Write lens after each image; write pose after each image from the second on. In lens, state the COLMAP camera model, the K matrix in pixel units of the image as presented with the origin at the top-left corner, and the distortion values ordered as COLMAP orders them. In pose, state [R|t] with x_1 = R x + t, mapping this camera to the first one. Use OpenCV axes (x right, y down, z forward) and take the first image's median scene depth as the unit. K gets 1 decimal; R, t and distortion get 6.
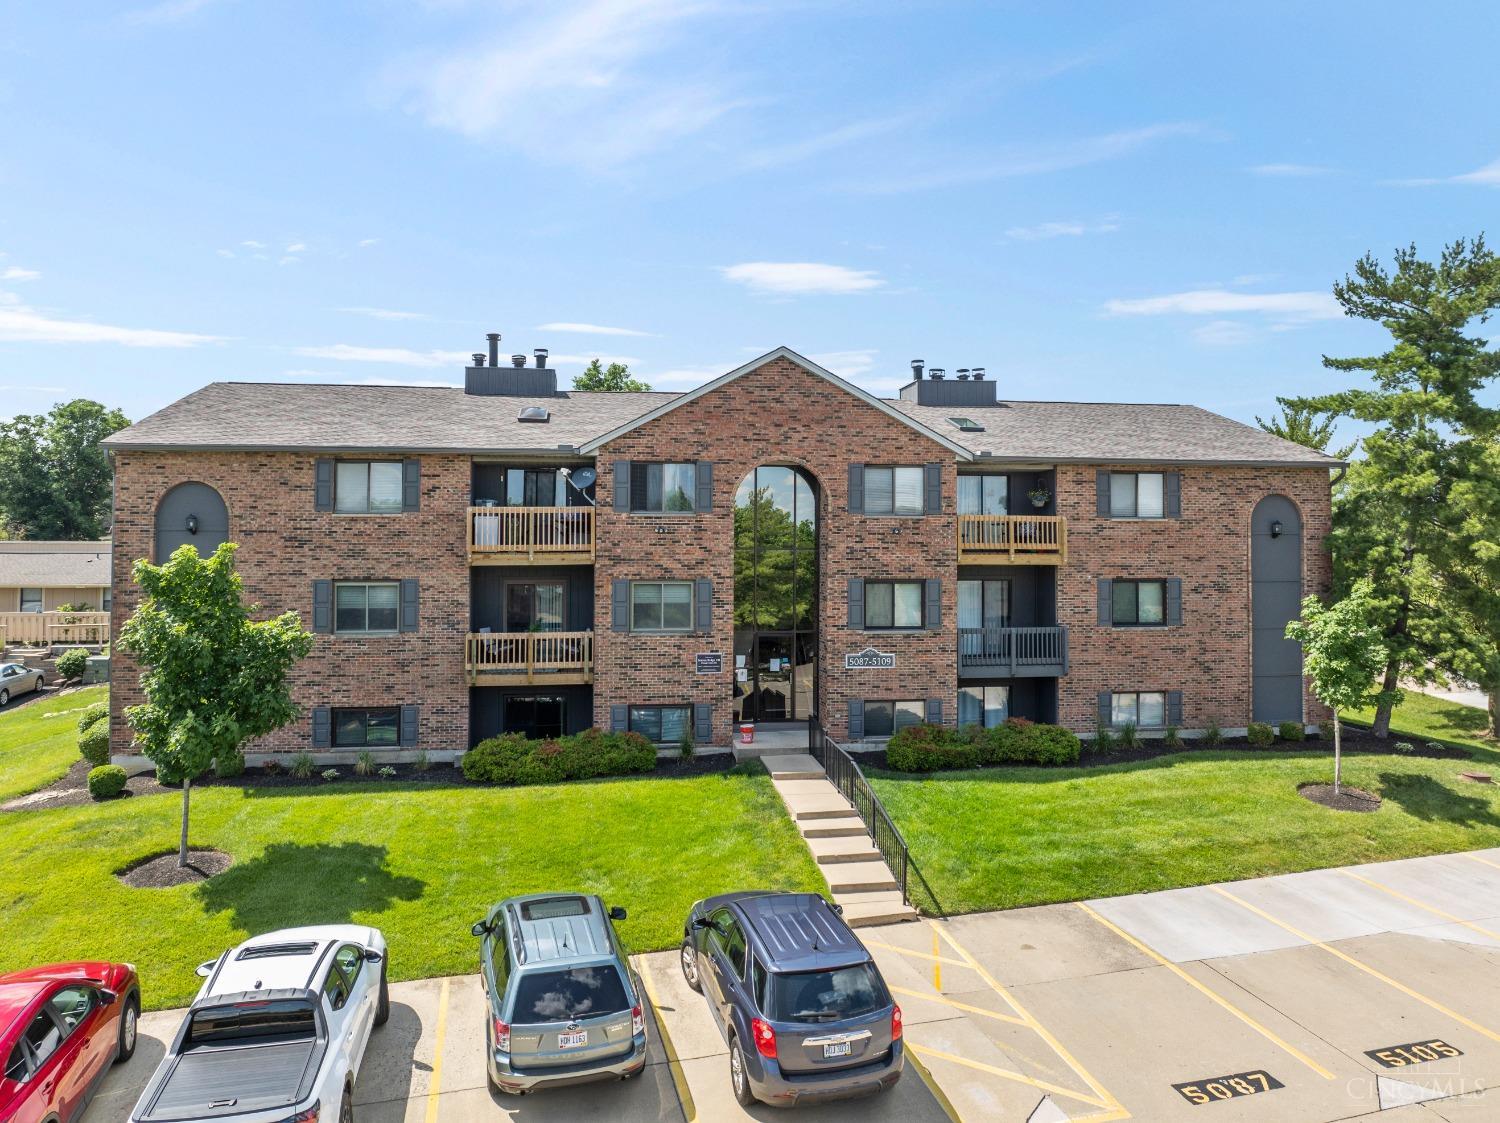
lens RADIAL K [[1058.5, 0, 747.4], [0, 1058.5, 504.4], [0, 0, 1]] dist [-0.028931, 0.001782]
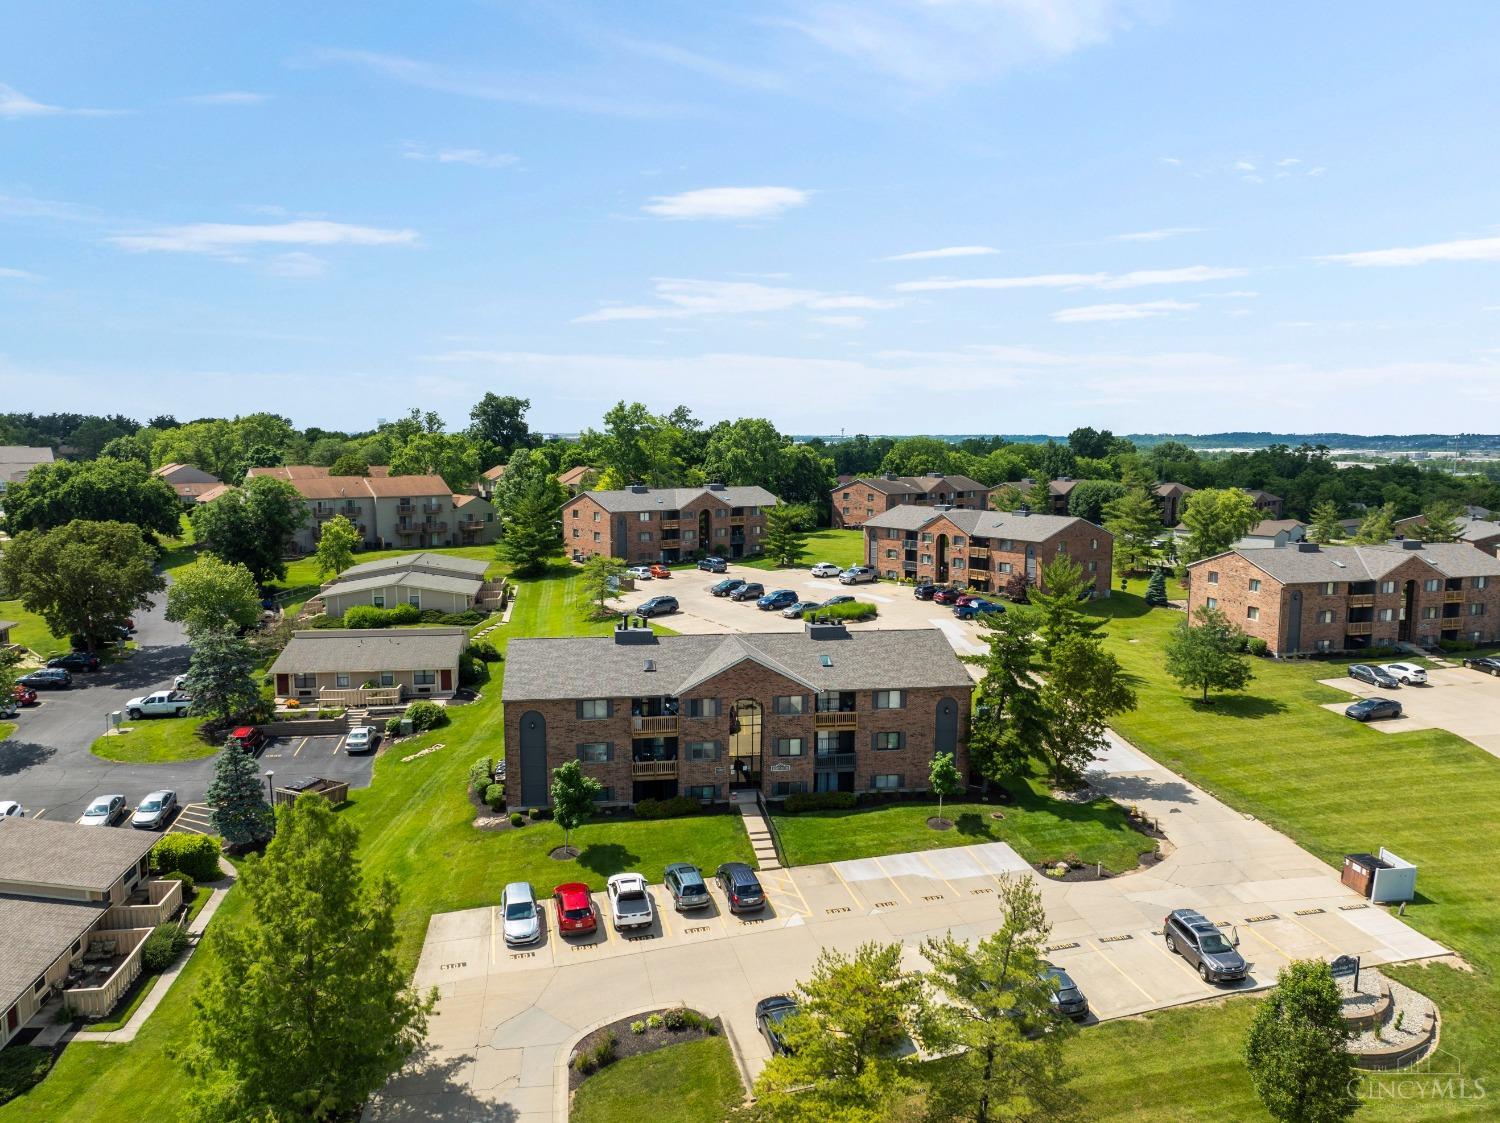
lens RADIAL K [[1049.1, 0, 732.9], [0, 1049.1, 556.5], [0, 0, 1]] dist [-0.030672, 0.001961]
pose [[0.999942, 0.000992, -0.010769, 0.024553], [0.000579, 0.989455, 0.144838, -0.786032], [0.010800, -0.144836, 0.989397, -1.587649]]
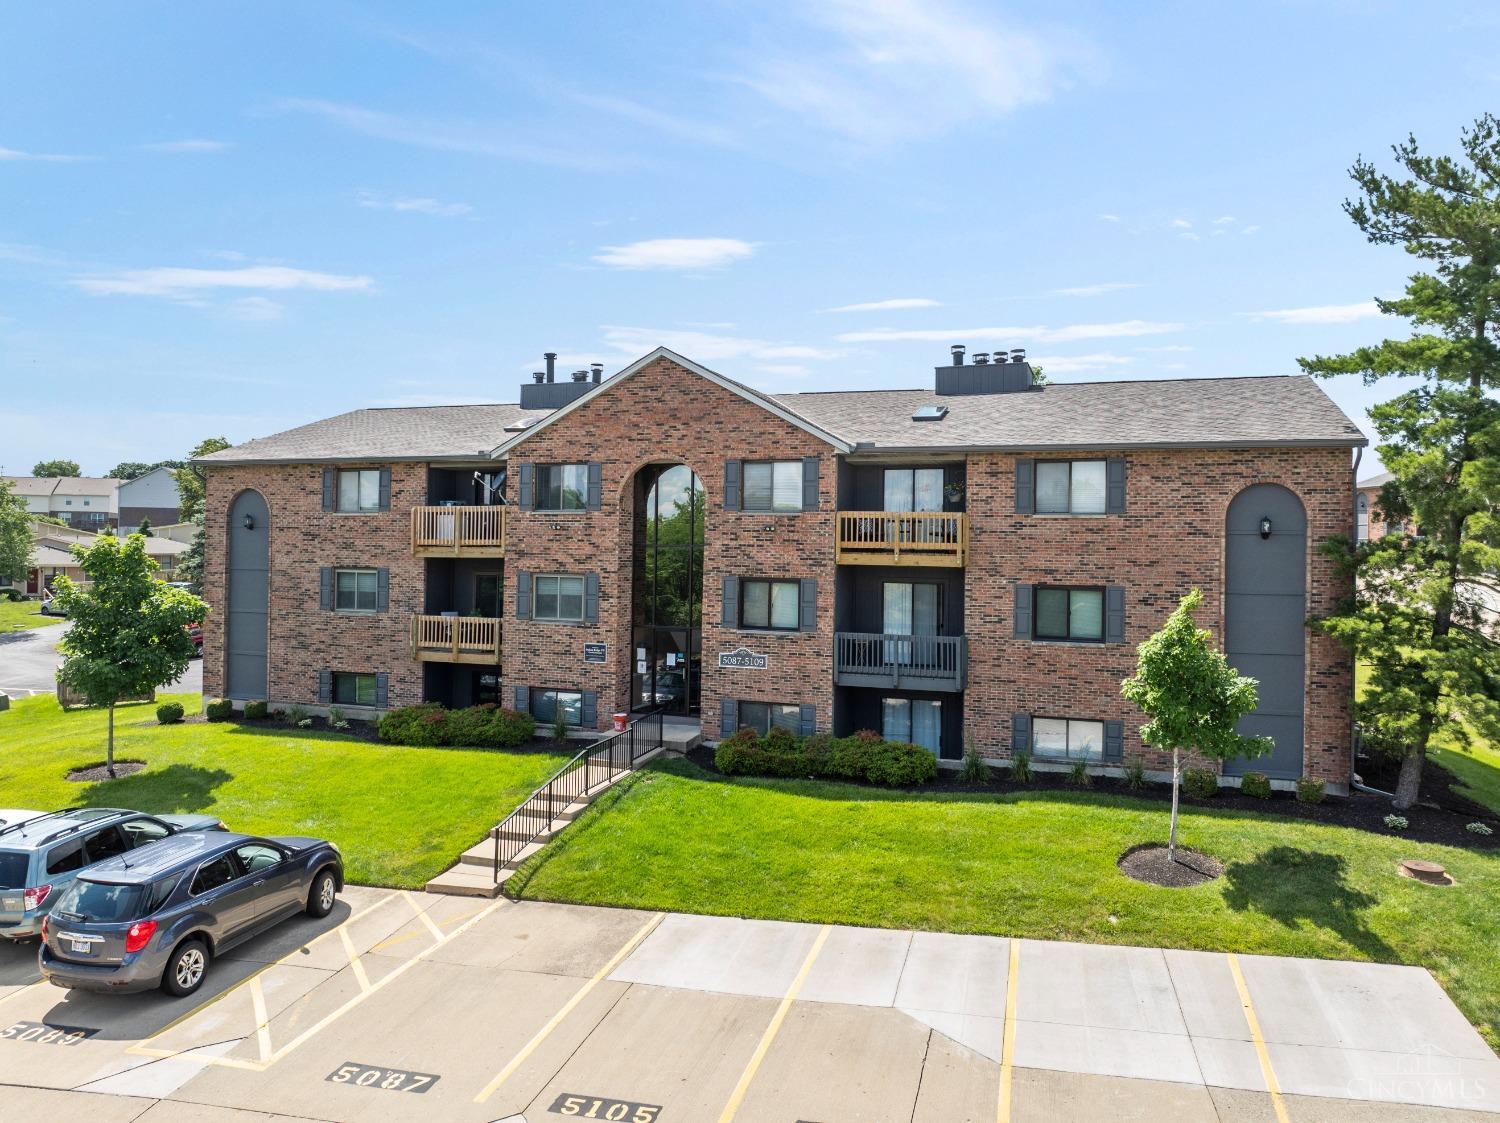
lens RADIAL K [[1058.7, 0, 754.8], [0, 1058.7, 528.0], [0, 0, 1]] dist [-0.028592, -0.000691]
pose [[0.882306, 0.000730, -0.470675, 0.602750], [0.005975, 0.999901, 0.012752, 0.012931], [0.470638, -0.014063, 0.882214, 0.144947]]
